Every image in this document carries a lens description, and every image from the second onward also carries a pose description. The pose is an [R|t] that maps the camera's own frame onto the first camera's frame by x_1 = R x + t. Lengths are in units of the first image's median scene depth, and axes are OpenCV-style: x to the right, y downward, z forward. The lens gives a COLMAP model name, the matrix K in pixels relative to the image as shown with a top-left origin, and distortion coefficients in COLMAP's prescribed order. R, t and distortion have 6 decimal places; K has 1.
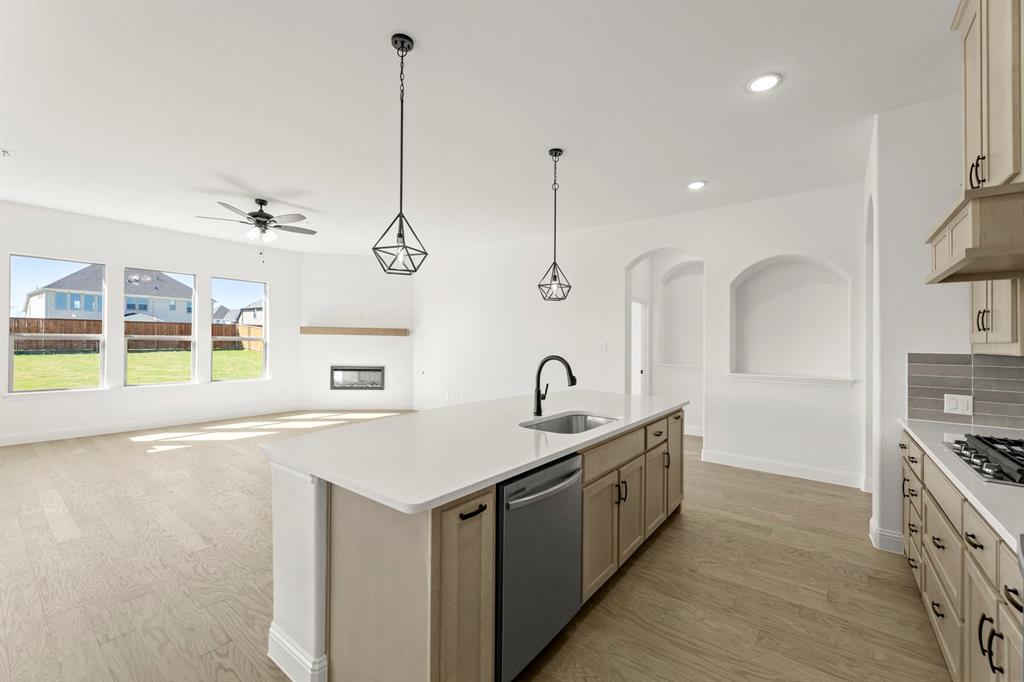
lens RADIAL K [[424.4, 0, 512.7], [0, 424.4, 336.5], [0, 0, 1]] dist [-0.000394, 0.000479]
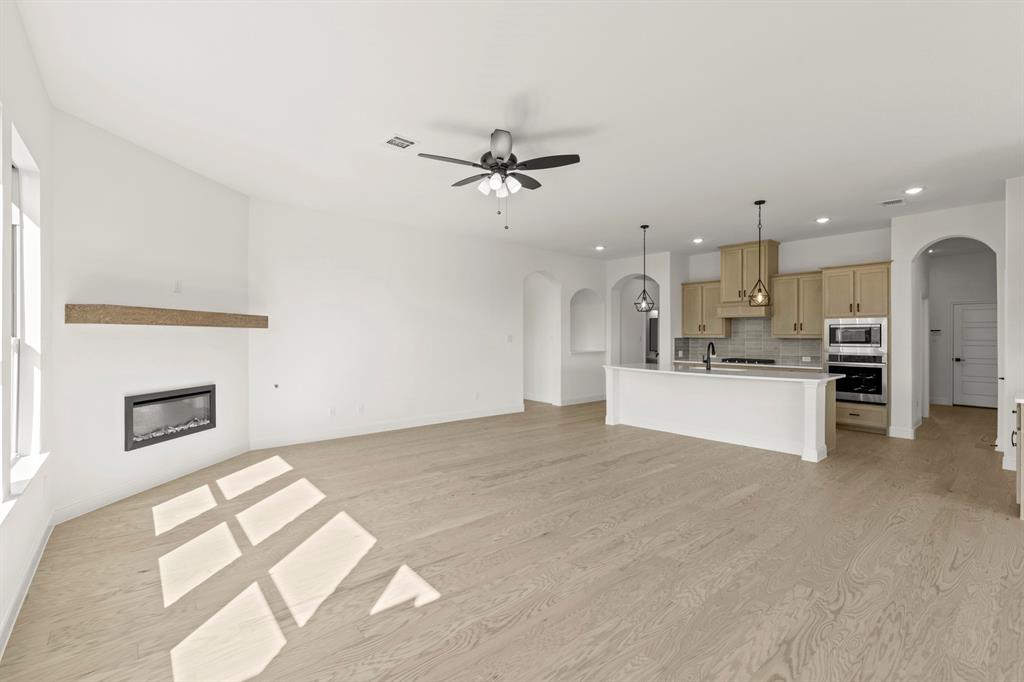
lens RADIAL K [[467.4, 0, 505.5], [0, 467.4, 336.6], [0, 0, 1]] dist [0.020475, -0.000323]
pose [[0.190083, -0.013458, 0.981676, -0.834175], [-0.007764, 0.999854, 0.015210, -0.001960], [-0.981737, -0.010513, 0.189951, 0.530517]]
